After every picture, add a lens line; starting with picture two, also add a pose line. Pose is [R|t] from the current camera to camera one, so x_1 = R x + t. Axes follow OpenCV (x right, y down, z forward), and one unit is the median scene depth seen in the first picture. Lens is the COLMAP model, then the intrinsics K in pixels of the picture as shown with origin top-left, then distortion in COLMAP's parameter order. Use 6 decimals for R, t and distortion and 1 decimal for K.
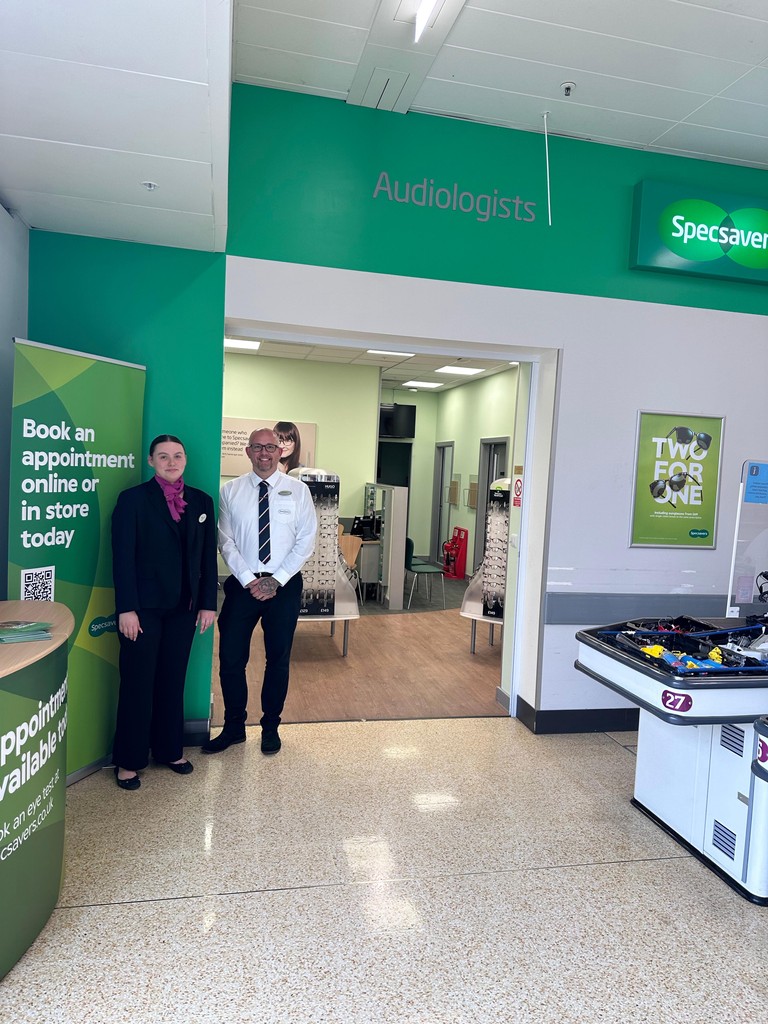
lens RADIAL K [[733.3, 0, 383.3], [0, 733.3, 502.7], [0, 0, 1]] dist [0.167655, -0.265150]
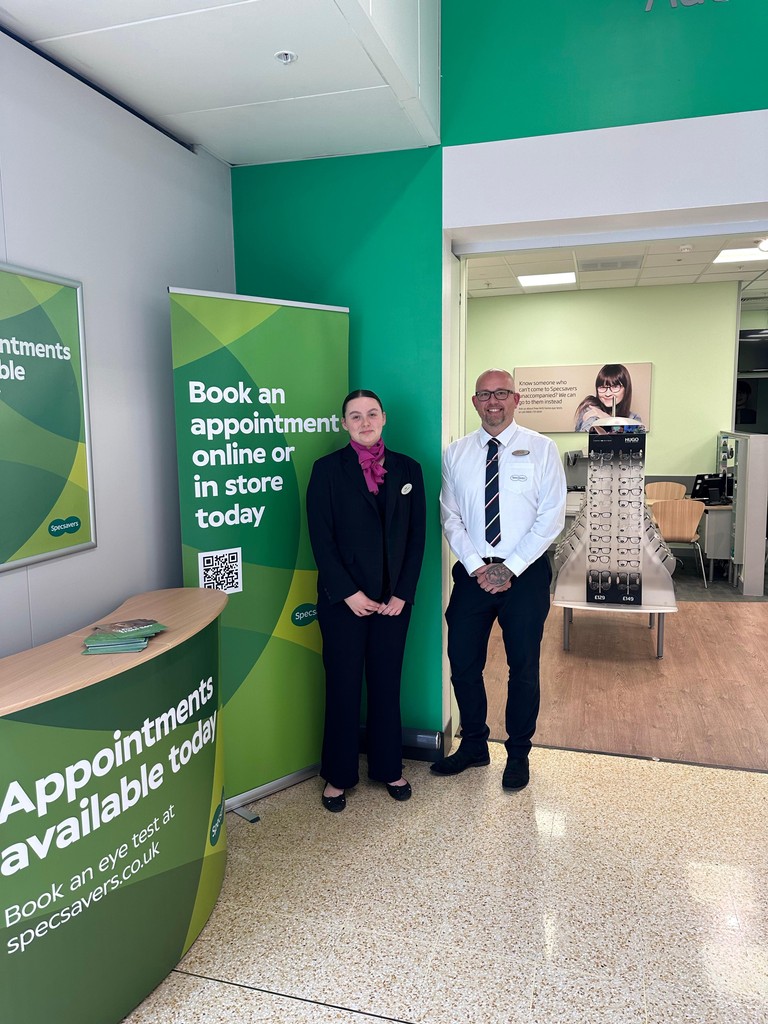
lens RADIAL K [[733.3, 0, 383.3], [0, 733.3, 502.7], [0, 0, 1]] dist [0.167655, -0.265150]
pose [[0.877333, -0.008063, -0.479815, 0.107698], [0.035205, 0.998246, 0.047597, -0.003372], [0.478590, -0.058650, 0.876078, 0.273527]]
